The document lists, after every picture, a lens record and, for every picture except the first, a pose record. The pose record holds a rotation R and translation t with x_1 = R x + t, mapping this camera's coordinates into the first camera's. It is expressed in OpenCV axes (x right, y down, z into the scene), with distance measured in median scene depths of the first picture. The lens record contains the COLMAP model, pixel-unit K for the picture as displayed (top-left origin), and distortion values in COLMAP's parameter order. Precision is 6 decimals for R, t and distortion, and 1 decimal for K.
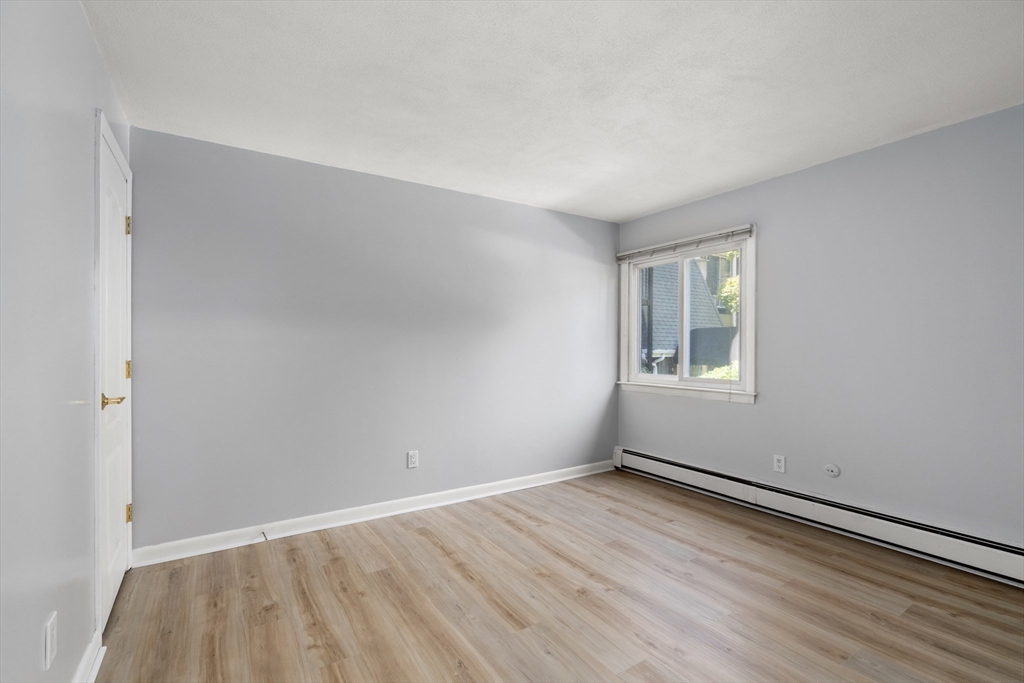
lens RADIAL K [[458.6, 0, 510.7], [0, 458.6, 345.6], [0, 0, 1]] dist [0.005791, 0.000680]
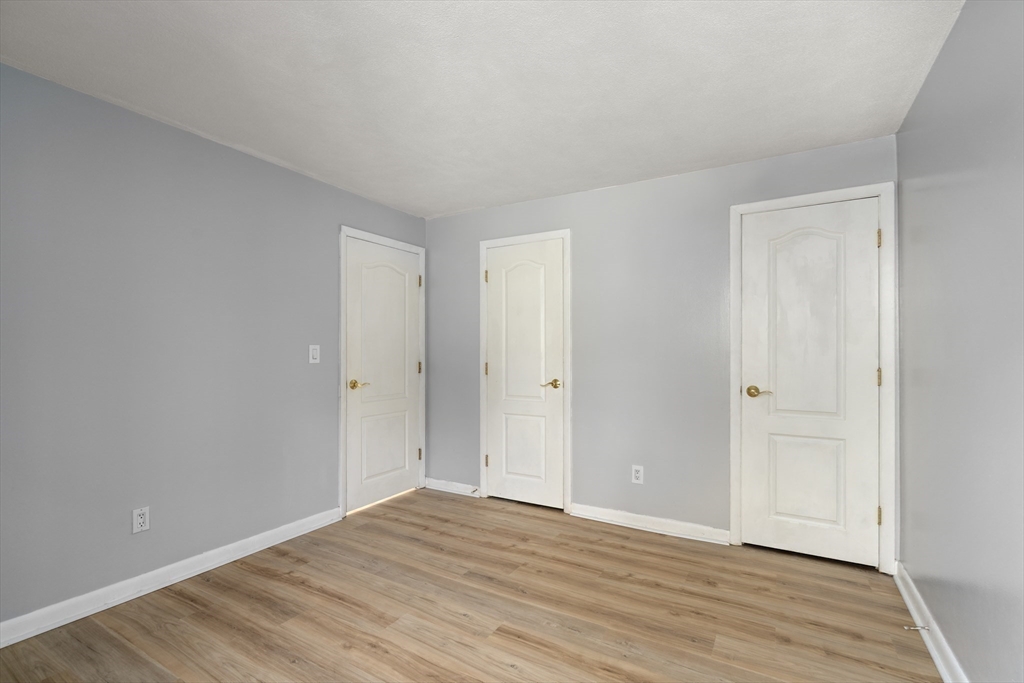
lens RADIAL K [[458.6, 0, 519.4], [0, 458.6, 344.8], [0, 0, 1]] dist [0.005791, 0.000680]
pose [[-0.884865, -0.009691, -0.465747, 0.447582], [0.000090, 0.999780, -0.020974, -0.000257], [0.465848, -0.018602, -0.884669, 1.846470]]
